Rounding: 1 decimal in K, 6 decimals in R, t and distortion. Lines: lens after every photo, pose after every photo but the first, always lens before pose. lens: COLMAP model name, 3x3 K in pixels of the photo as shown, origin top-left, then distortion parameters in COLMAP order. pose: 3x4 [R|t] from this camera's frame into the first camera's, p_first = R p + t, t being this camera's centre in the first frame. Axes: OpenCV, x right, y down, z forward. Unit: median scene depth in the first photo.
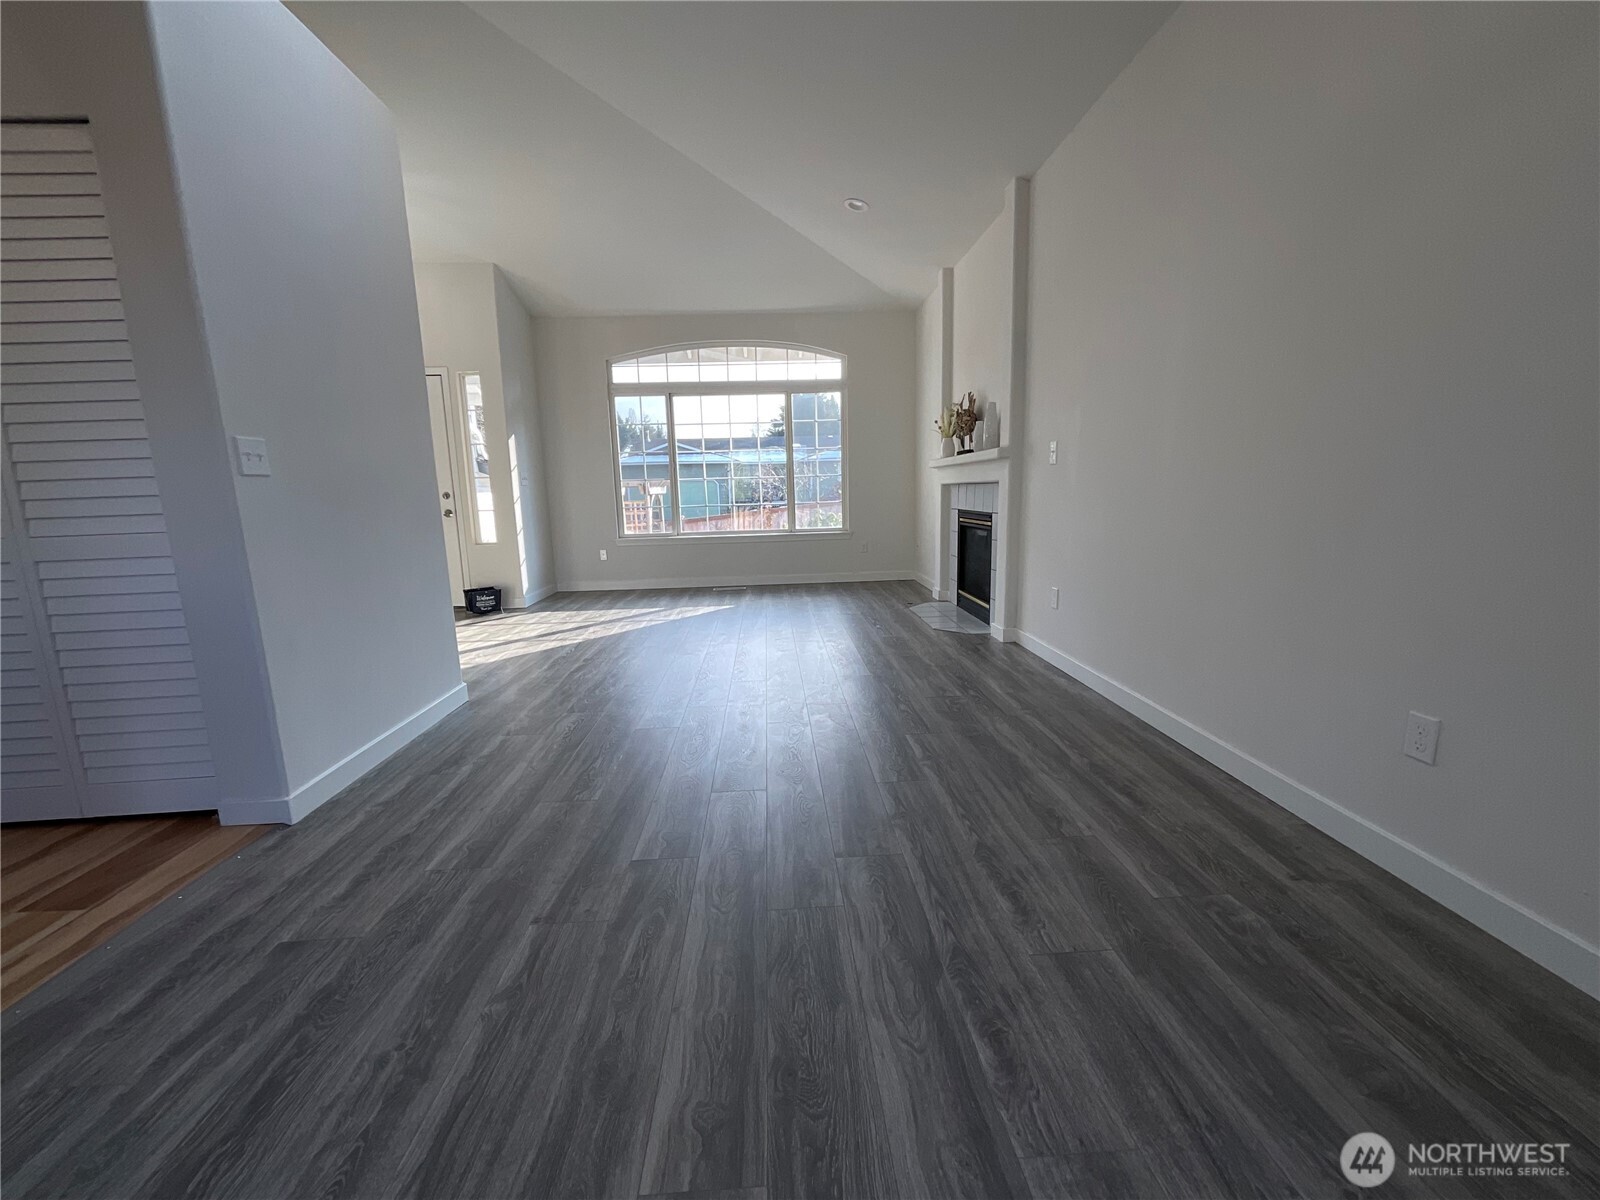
lens RADIAL K [[649.9, 0, 808.6], [0, 649.9, 590.1], [0, 0, 1]] dist [-0.002505, 0.001636]
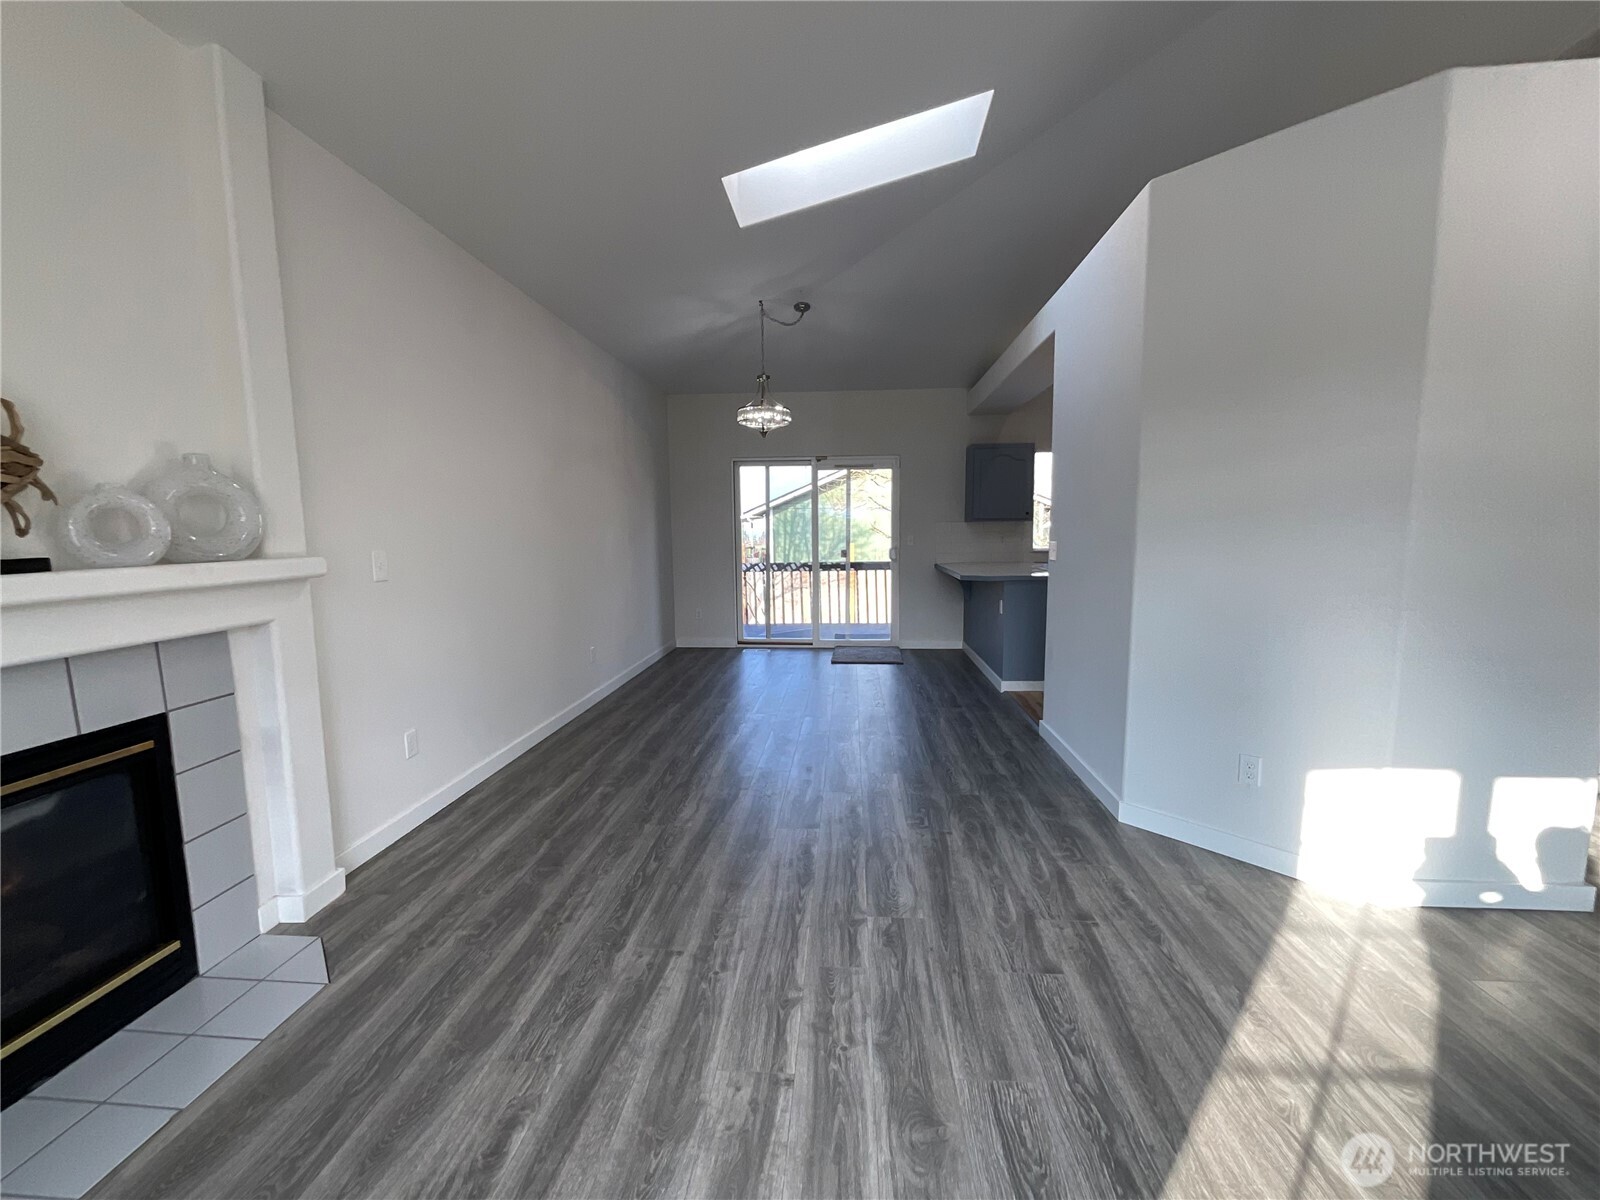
lens RADIAL K [[649.9, 0, 800.0], [0, 649.9, 602.2], [0, 0, 1]] dist [-0.002505, 0.001636]
pose [[-0.989014, 0.025567, 0.145594, -0.259259], [0.063278, 0.963350, 0.260678, -0.402930], [-0.133593, 0.267027, -0.954384, 1.993102]]
